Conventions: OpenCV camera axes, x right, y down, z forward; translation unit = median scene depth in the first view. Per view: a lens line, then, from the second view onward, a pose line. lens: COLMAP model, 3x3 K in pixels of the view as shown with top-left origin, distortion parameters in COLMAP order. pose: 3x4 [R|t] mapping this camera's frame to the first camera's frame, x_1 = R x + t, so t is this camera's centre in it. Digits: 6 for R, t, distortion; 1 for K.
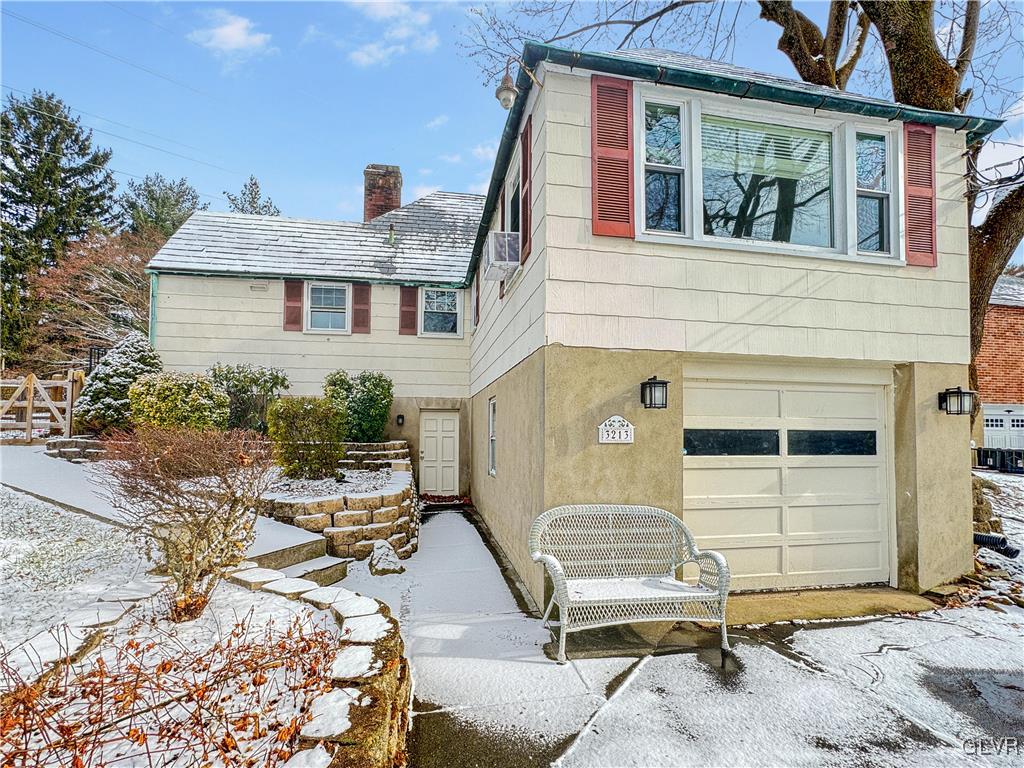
lens RADIAL K [[483.9, 0, 512.0], [0, 483.9, 425.2], [0, 0, 1]] dist [-0.017234, 0.004702]
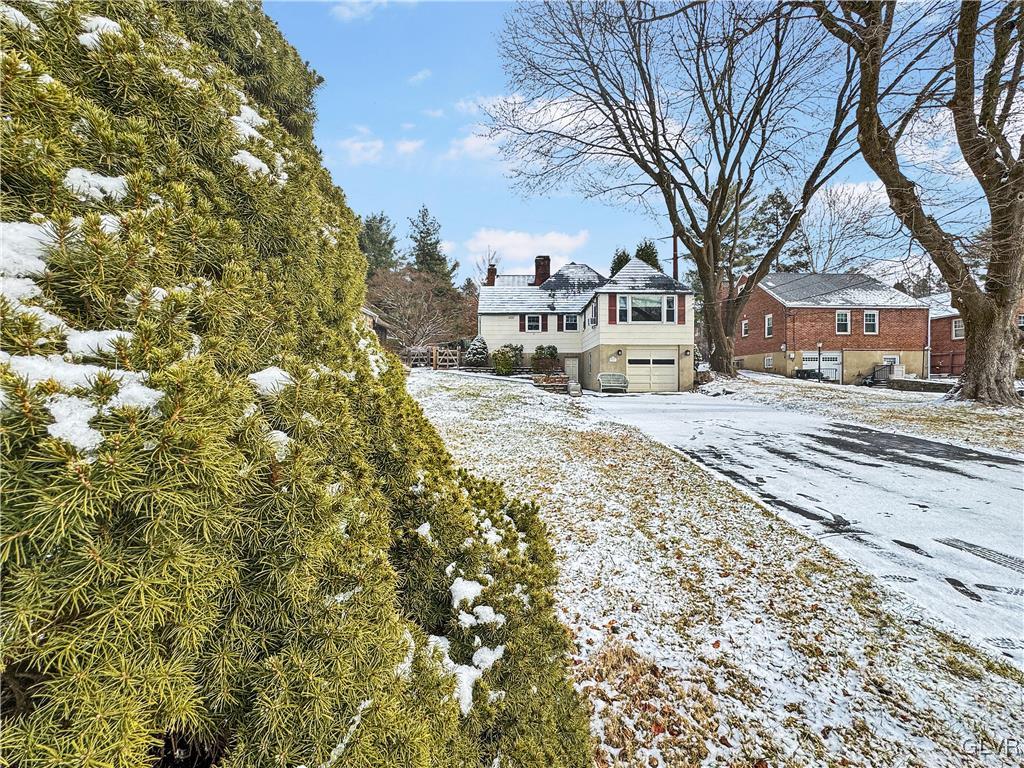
lens RADIAL K [[483.9, 0, 517.3], [0, 483.9, 379.6], [0, 0, 1]] dist [-0.017234, 0.004702]
pose [[0.982674, -0.007618, -0.185186, 0.070103], [0.008921, 0.999941, 0.006202, 0.084239], [0.185128, -0.007747, 0.982684, -1.975878]]
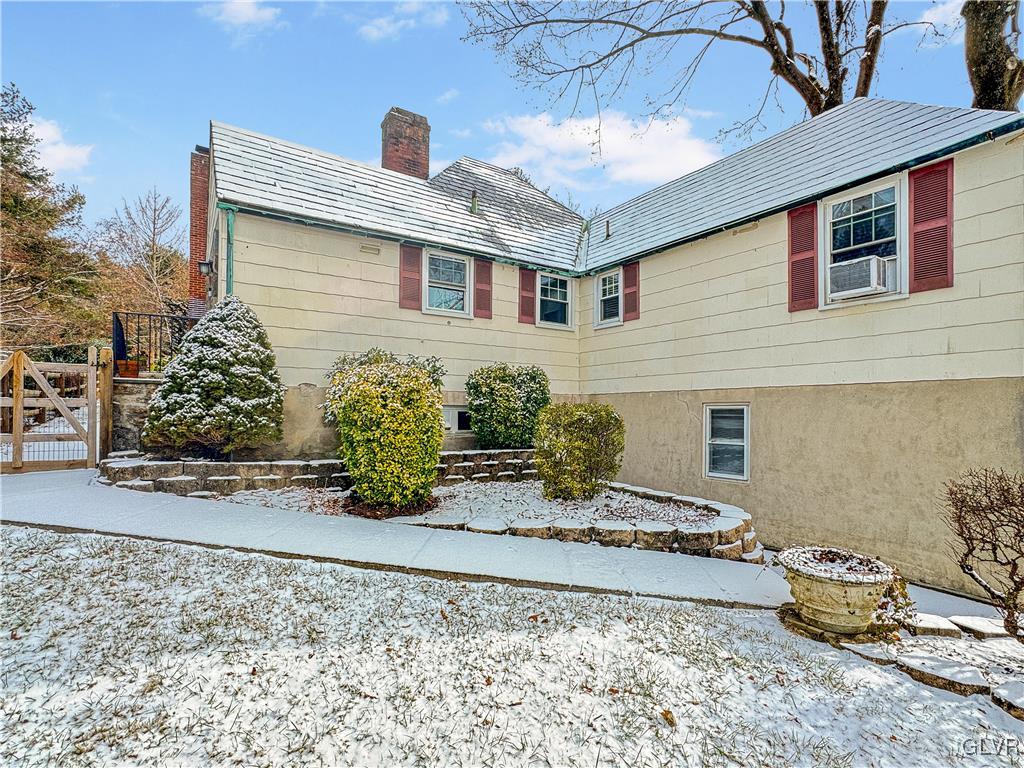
lens RADIAL K [[483.9, 0, 507.4], [0, 483.9, 420.3], [0, 0, 1]] dist [-0.017234, 0.004702]
pose [[0.913491, -0.012687, 0.406660, -0.636724], [-0.000952, 0.999444, 0.033319, -0.039105], [-0.406857, -0.030824, 0.912972, 0.200417]]
